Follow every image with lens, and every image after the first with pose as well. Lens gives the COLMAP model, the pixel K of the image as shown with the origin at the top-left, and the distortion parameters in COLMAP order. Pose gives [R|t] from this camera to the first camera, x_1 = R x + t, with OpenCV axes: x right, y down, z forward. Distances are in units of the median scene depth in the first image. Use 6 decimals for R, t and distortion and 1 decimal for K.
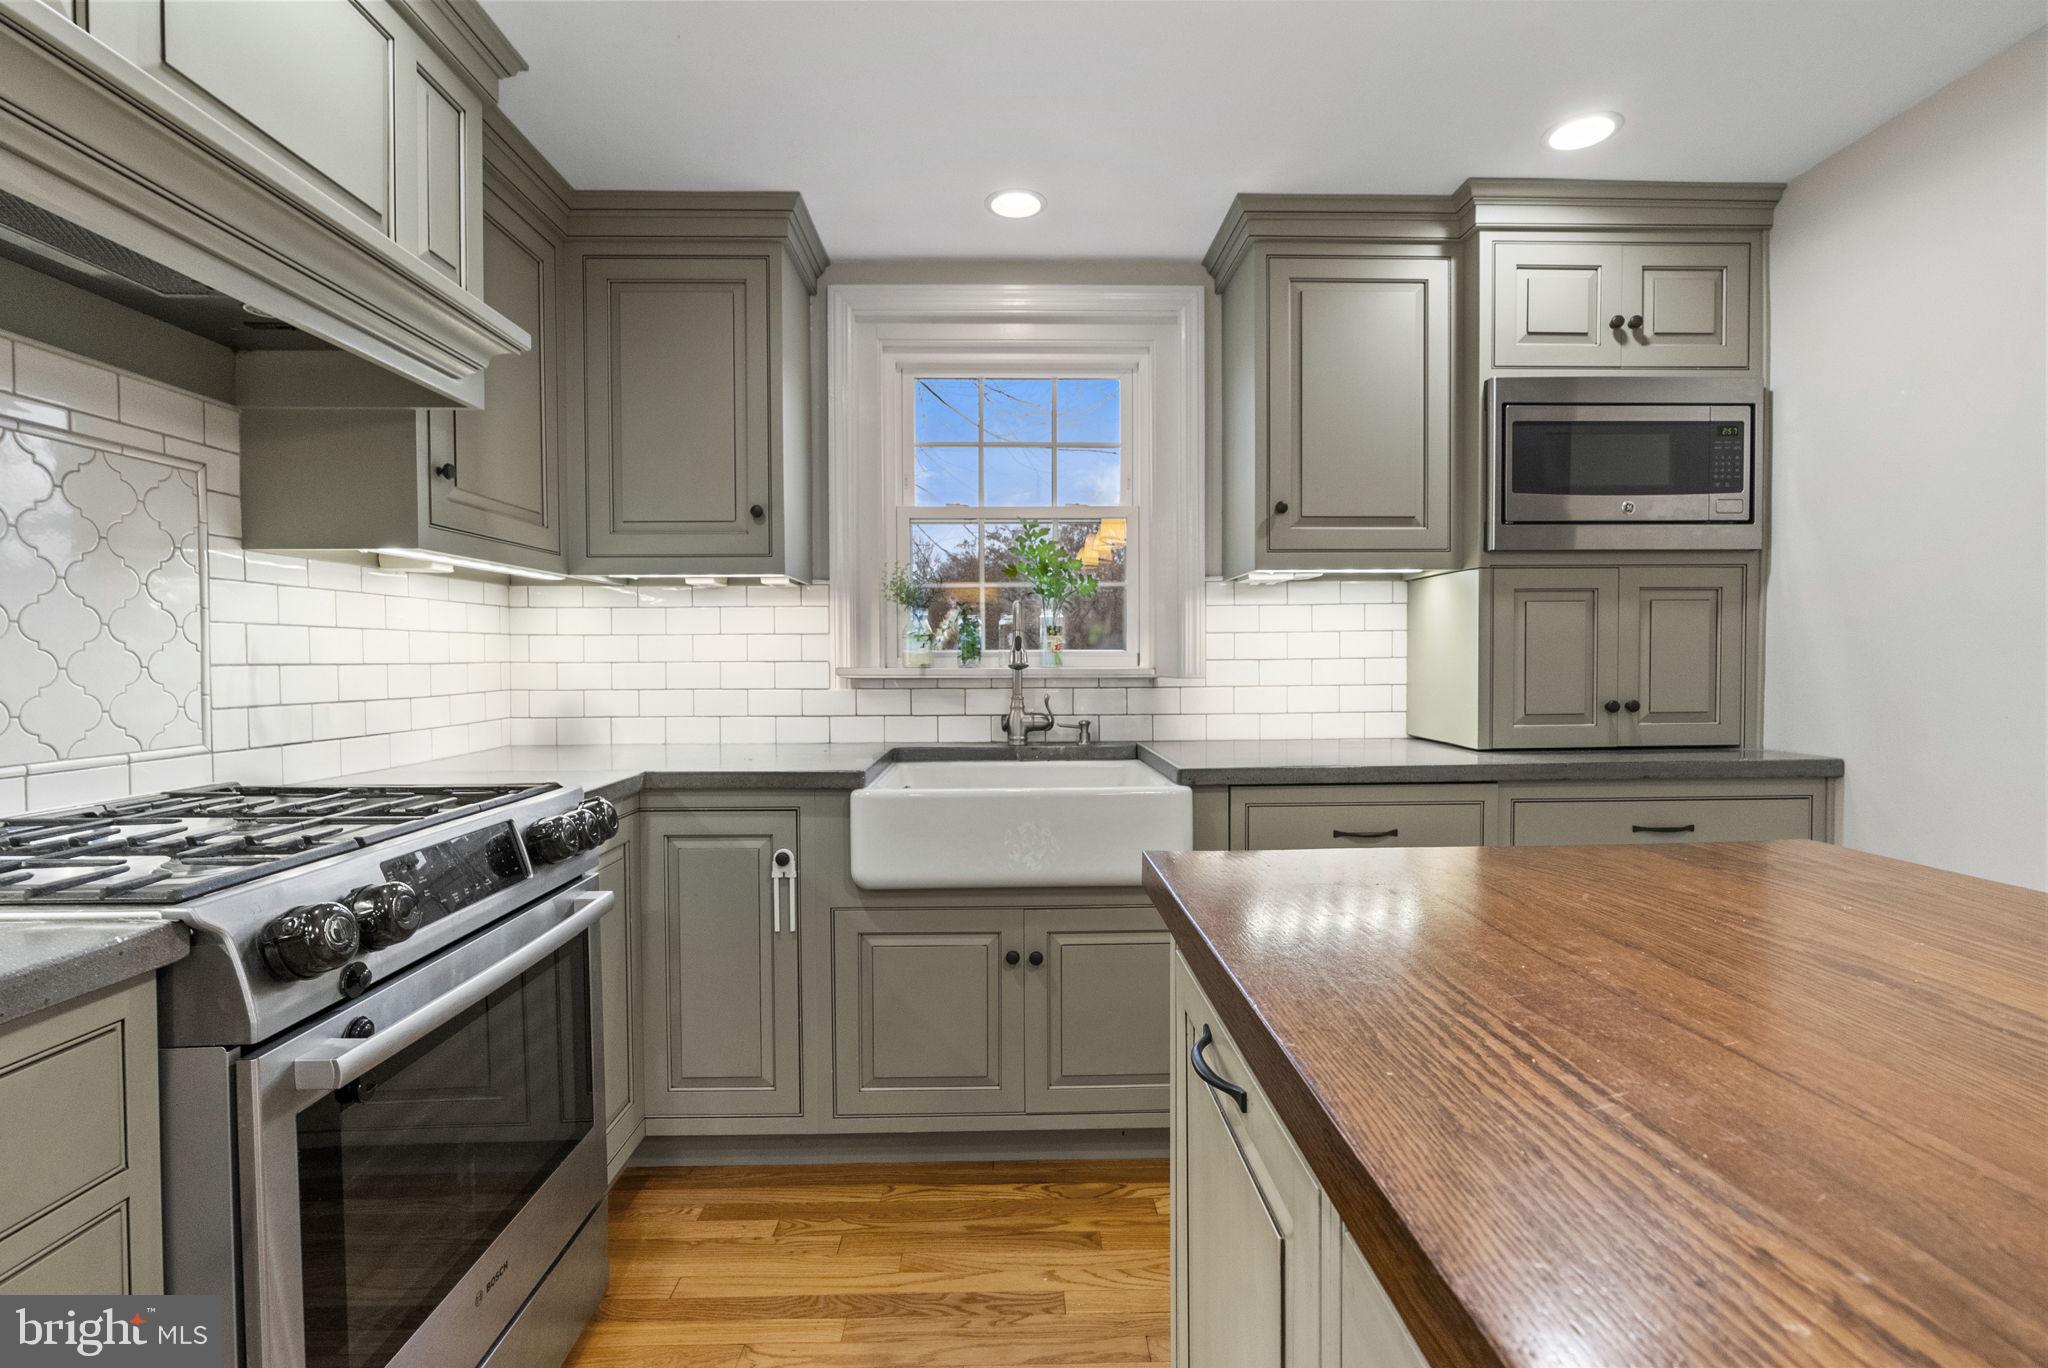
lens RADIAL K [[923.2, 0, 1024.0], [0, 923.2, 684.0], [0, 0, 1]] dist [-0.000723, 0.000020]
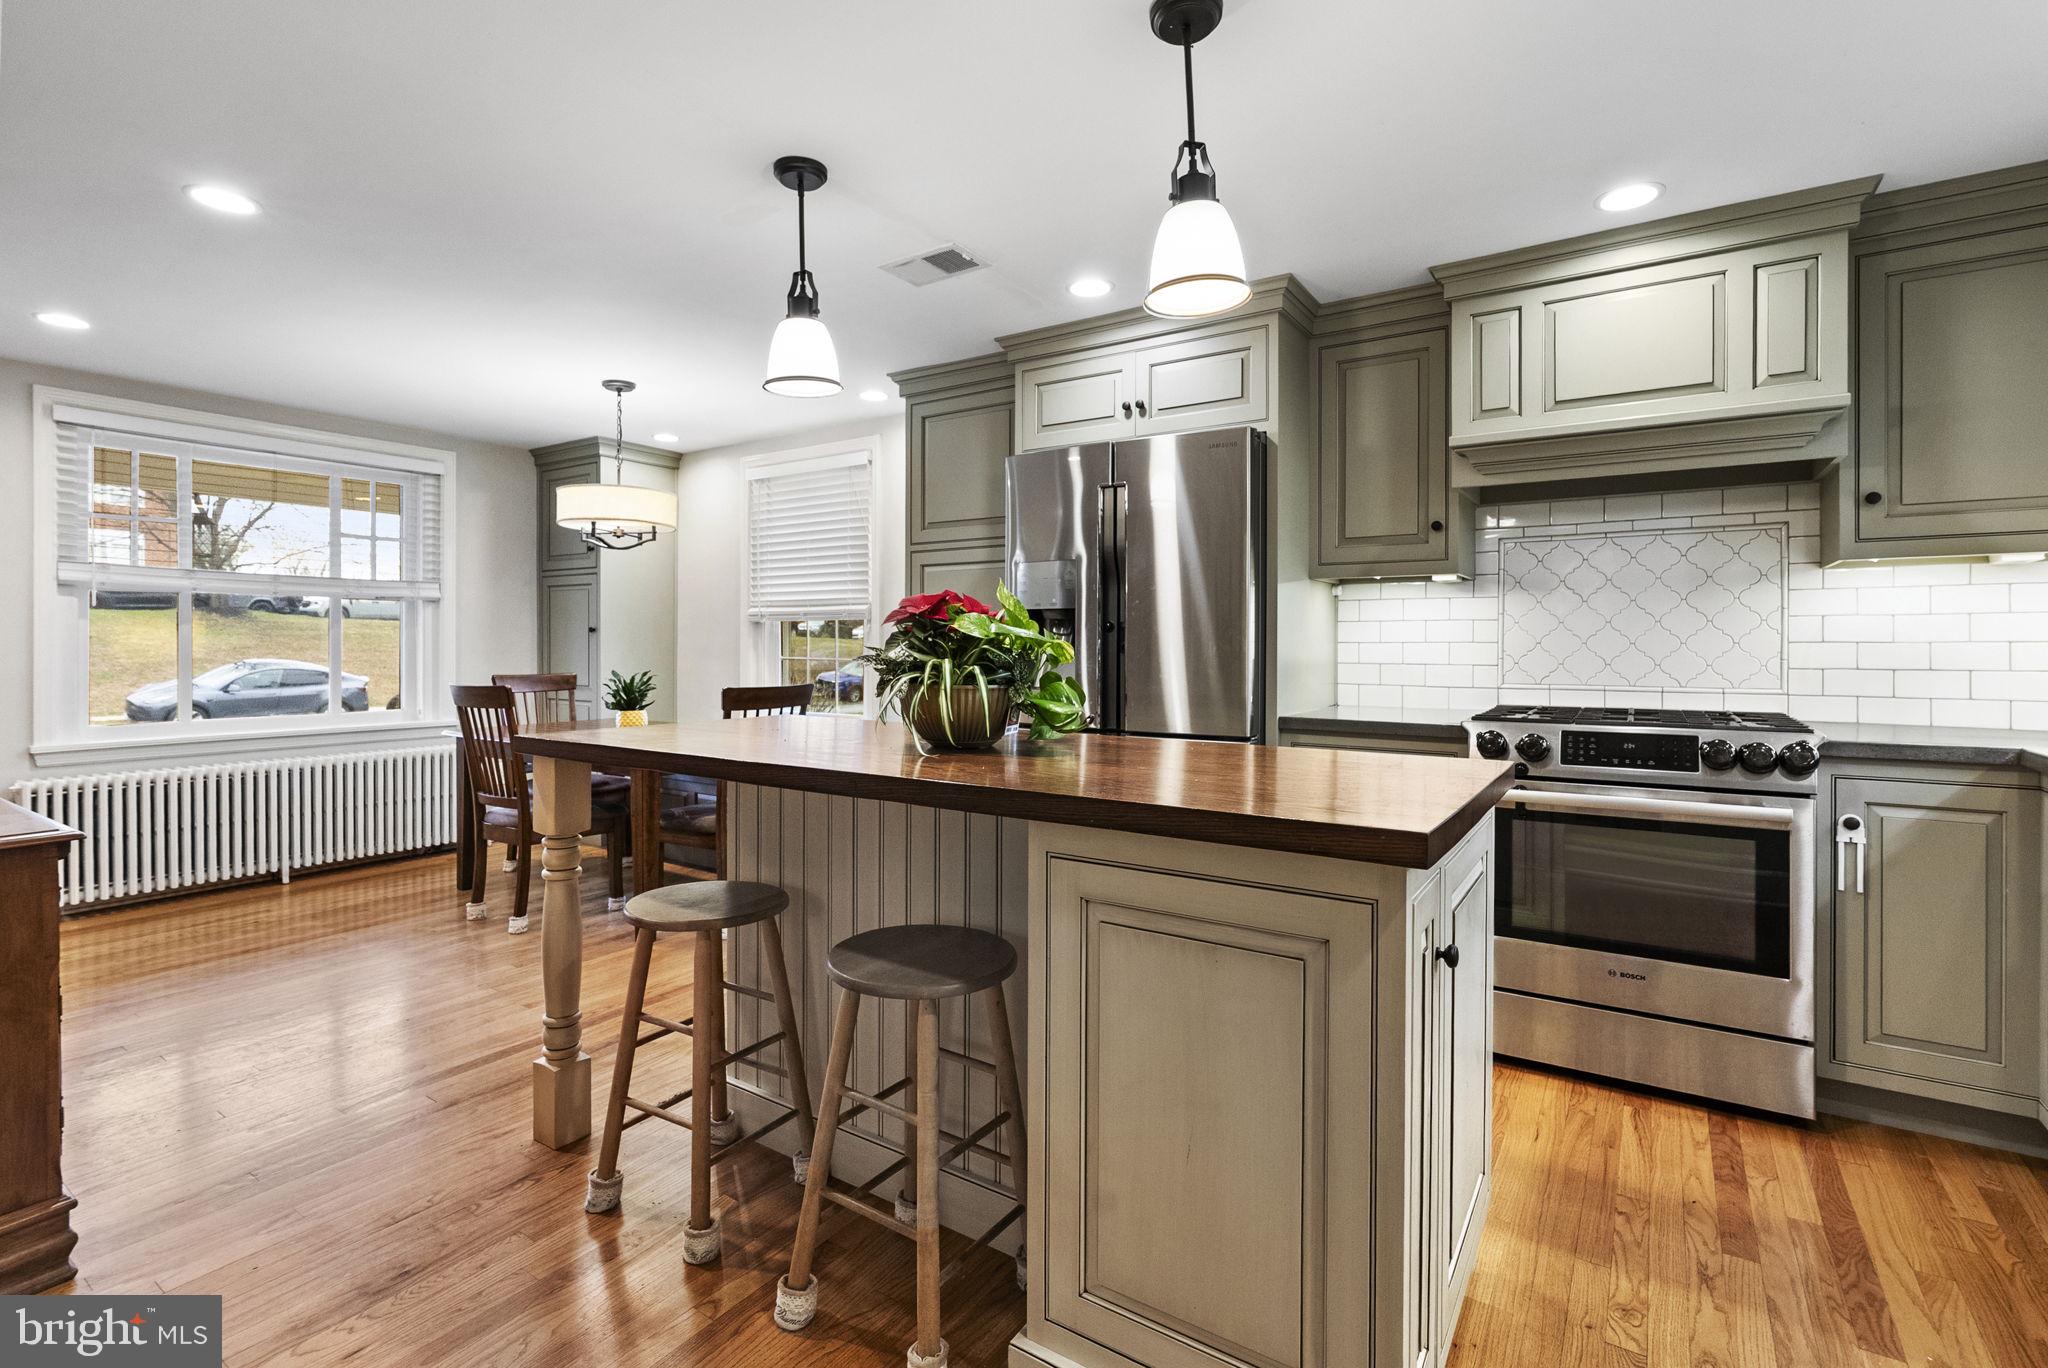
lens RADIAL K [[932.6, 0, 1027.3], [0, 932.6, 648.6], [0, 0, 1]] dist [-0.012204, 0.004603]
pose [[-0.574030, 0.006872, -0.818805, 1.201936], [-0.020433, 0.999533, 0.022713, -0.017580], [0.818579, 0.029769, -0.573622, 0.784582]]
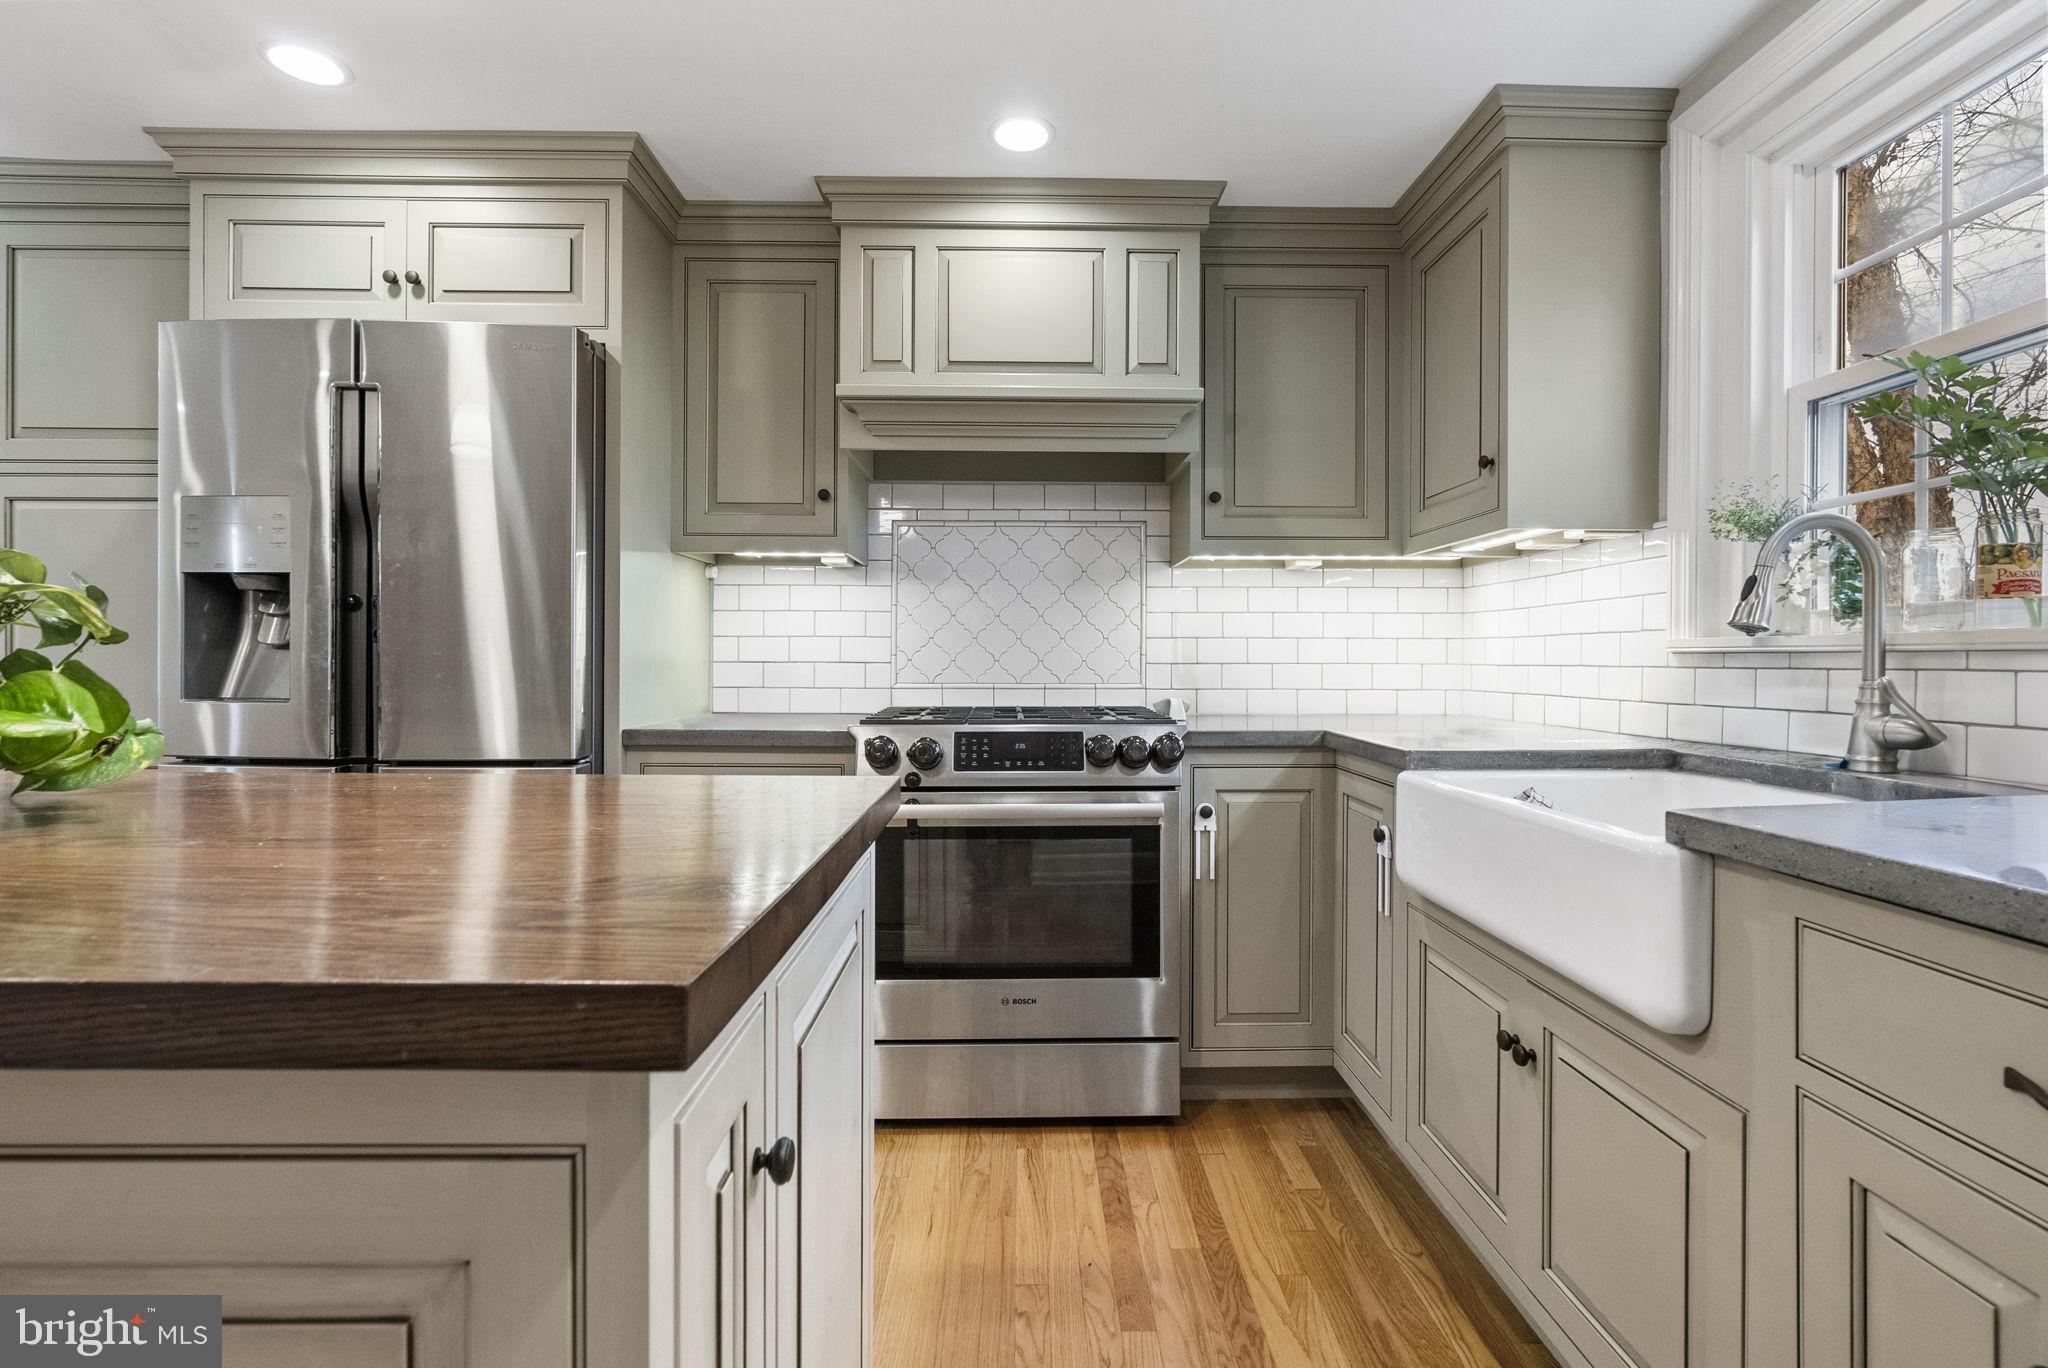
lens RADIAL K [[931.4, 0, 1031.6], [0, 931.4, 663.5], [0, 0, 1]] dist [-0.012464, 0.000457]
pose [[-0.003524, 0.007012, -0.999969, 0.805391], [-0.029933, 0.999527, 0.007115, 0.020416], [0.999546, 0.029957, -0.003313, 0.745395]]
